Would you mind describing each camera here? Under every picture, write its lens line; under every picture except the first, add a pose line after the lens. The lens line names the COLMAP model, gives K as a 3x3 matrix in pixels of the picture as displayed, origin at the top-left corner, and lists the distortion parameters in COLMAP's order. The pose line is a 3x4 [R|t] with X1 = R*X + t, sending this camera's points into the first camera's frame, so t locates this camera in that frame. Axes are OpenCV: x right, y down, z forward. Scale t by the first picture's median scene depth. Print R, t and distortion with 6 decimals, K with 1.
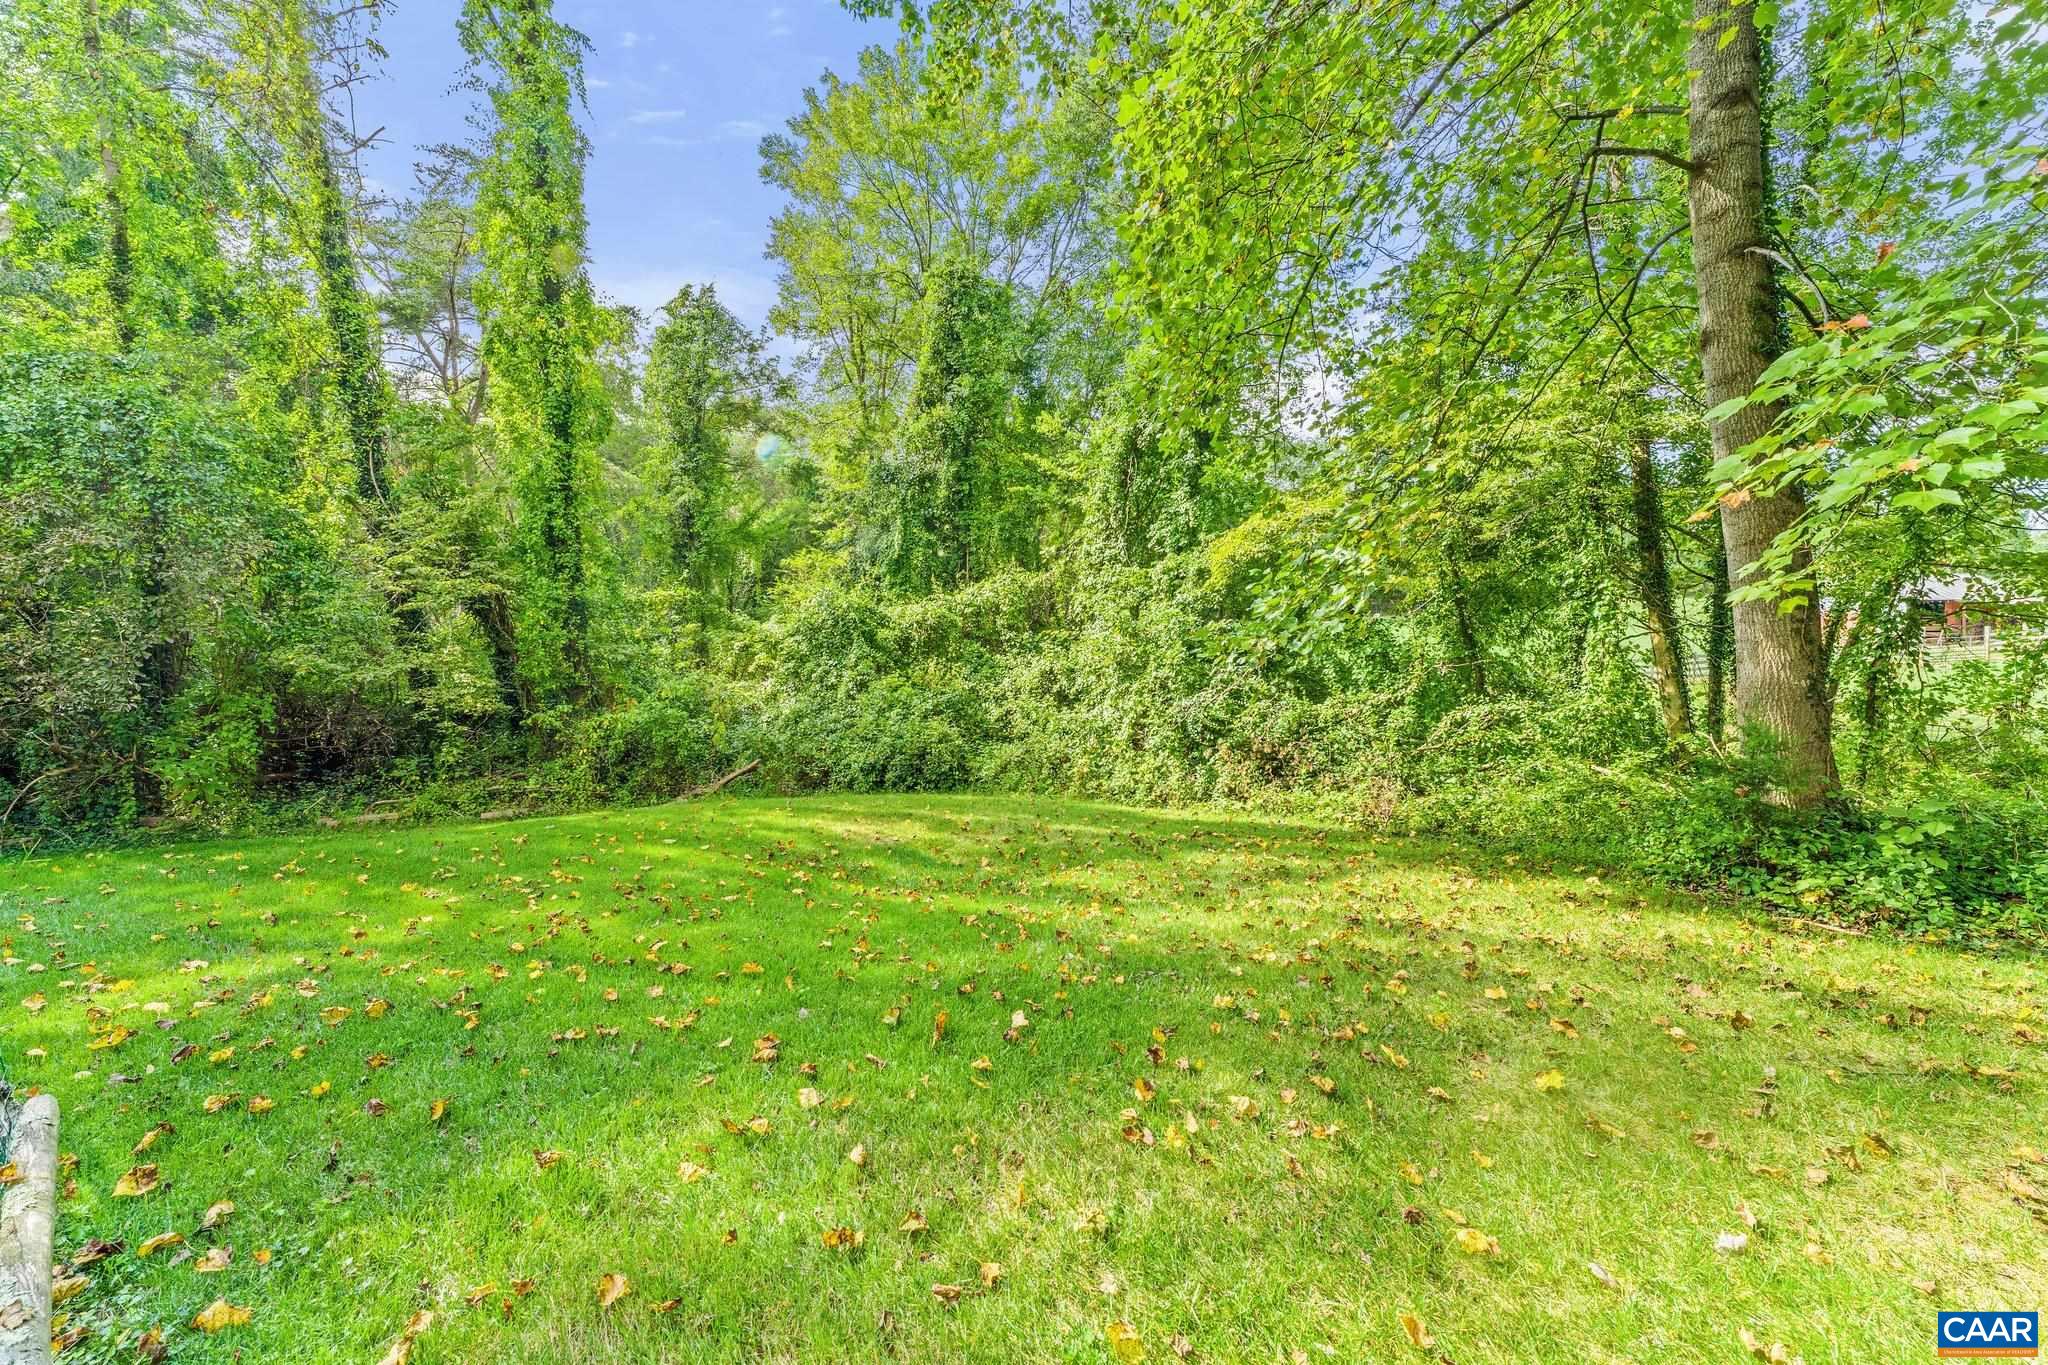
lens RADIAL K [[819.5, 0, 1012.6], [0, 819.5, 659.9], [0, 0, 1]] dist [-0.000778, 0.000020]
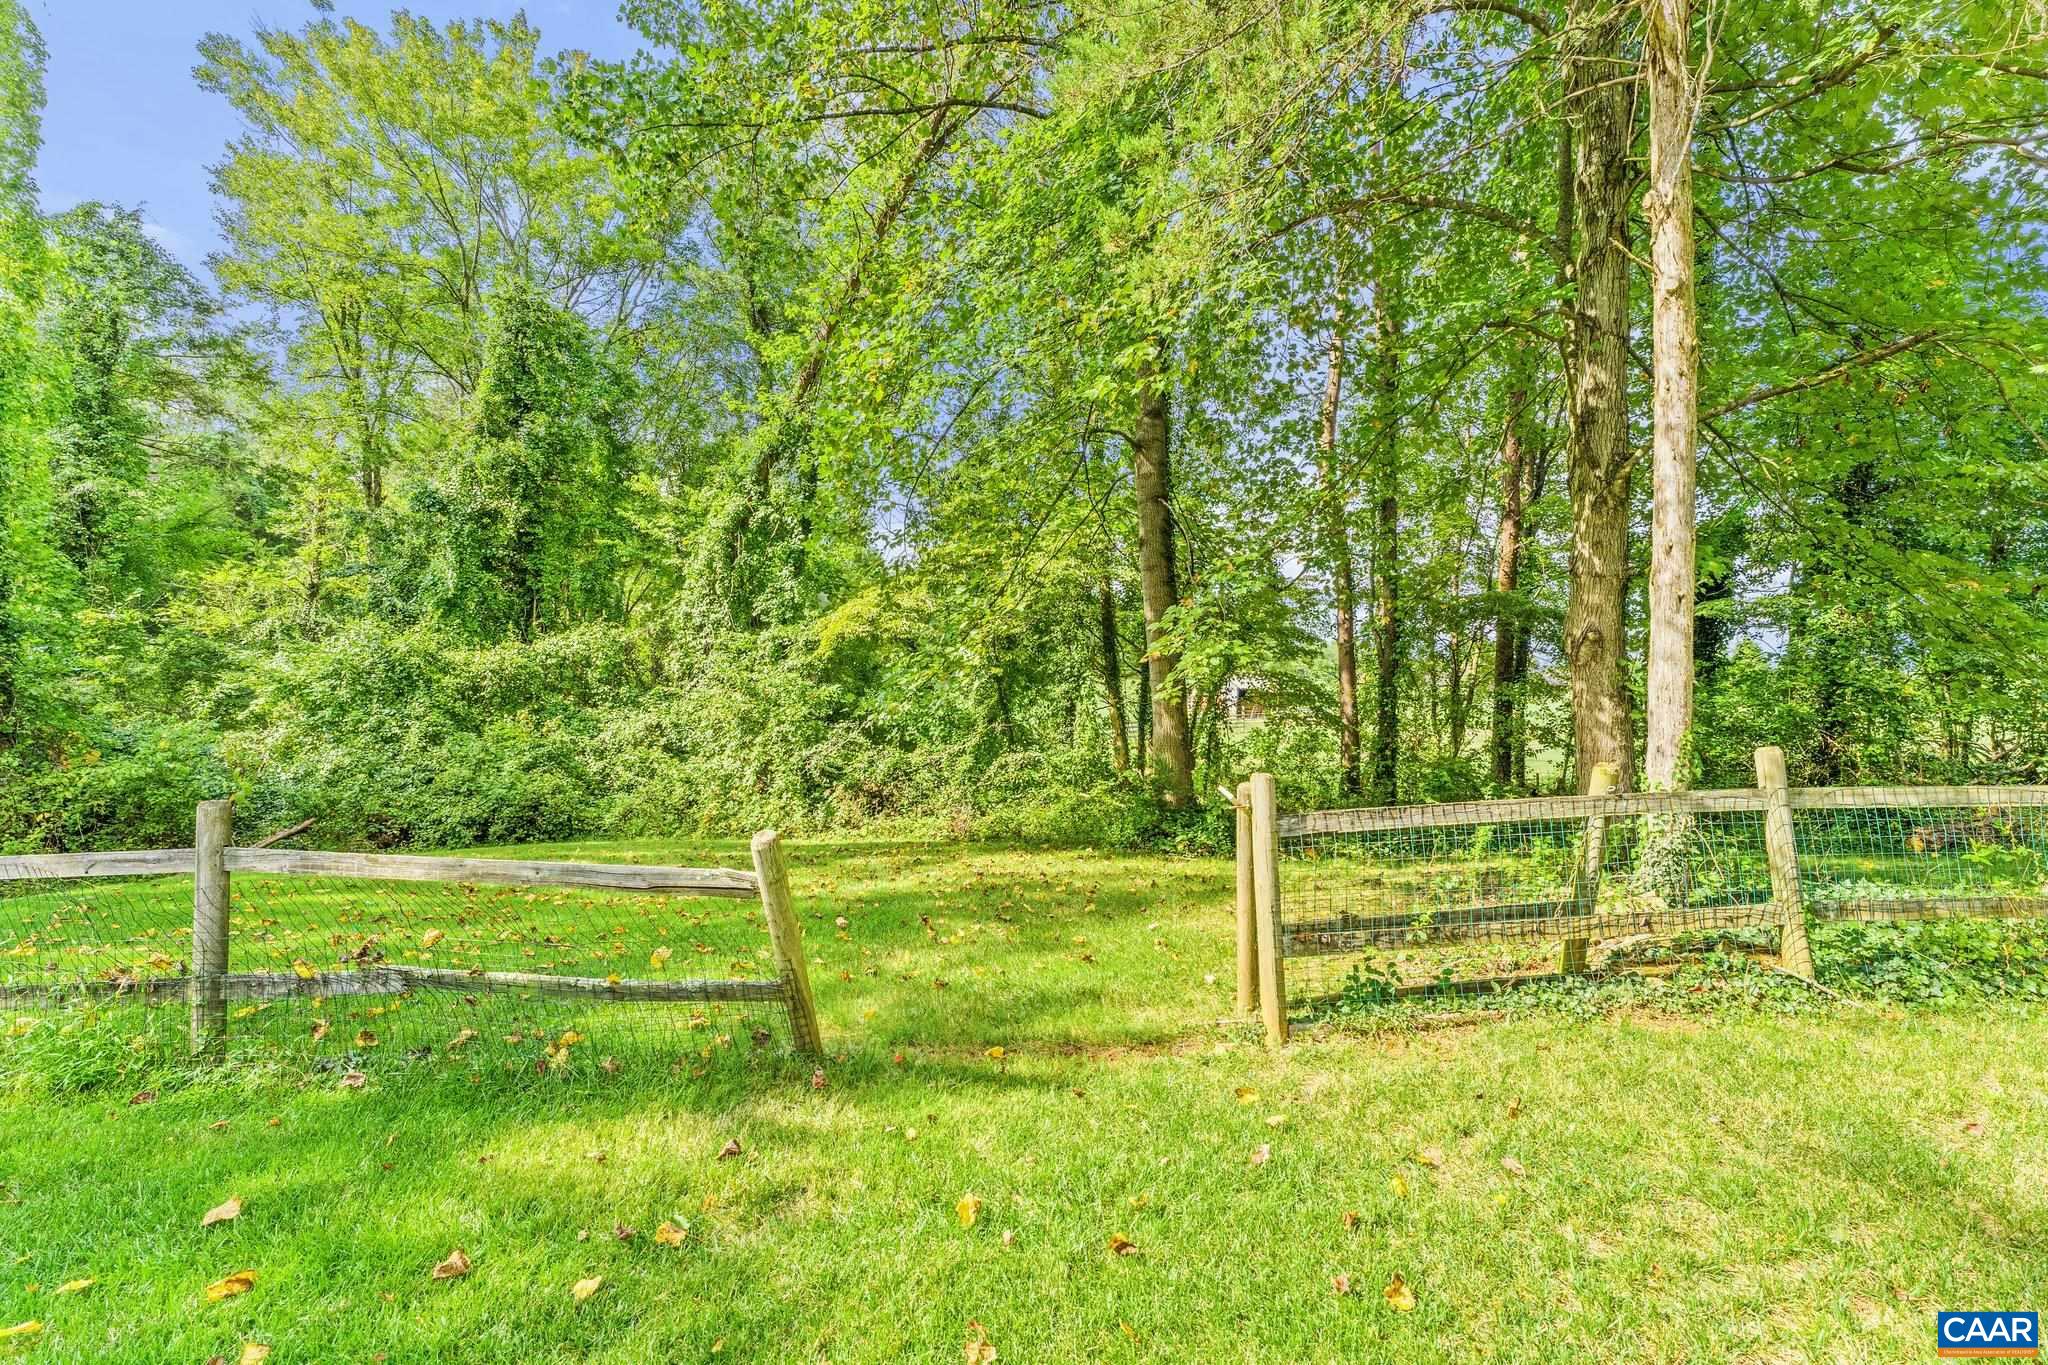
lens RADIAL K [[819.5, 0, 1012.6], [0, 819.5, 659.9], [0, 0, 1]] dist [-0.000778, 0.000020]
pose [[0.848398, 0.059036, 0.526056, -0.158281], [-0.021269, 0.996761, -0.077559, 0.002677], [-0.528931, 0.054612, 0.846906, -0.175911]]
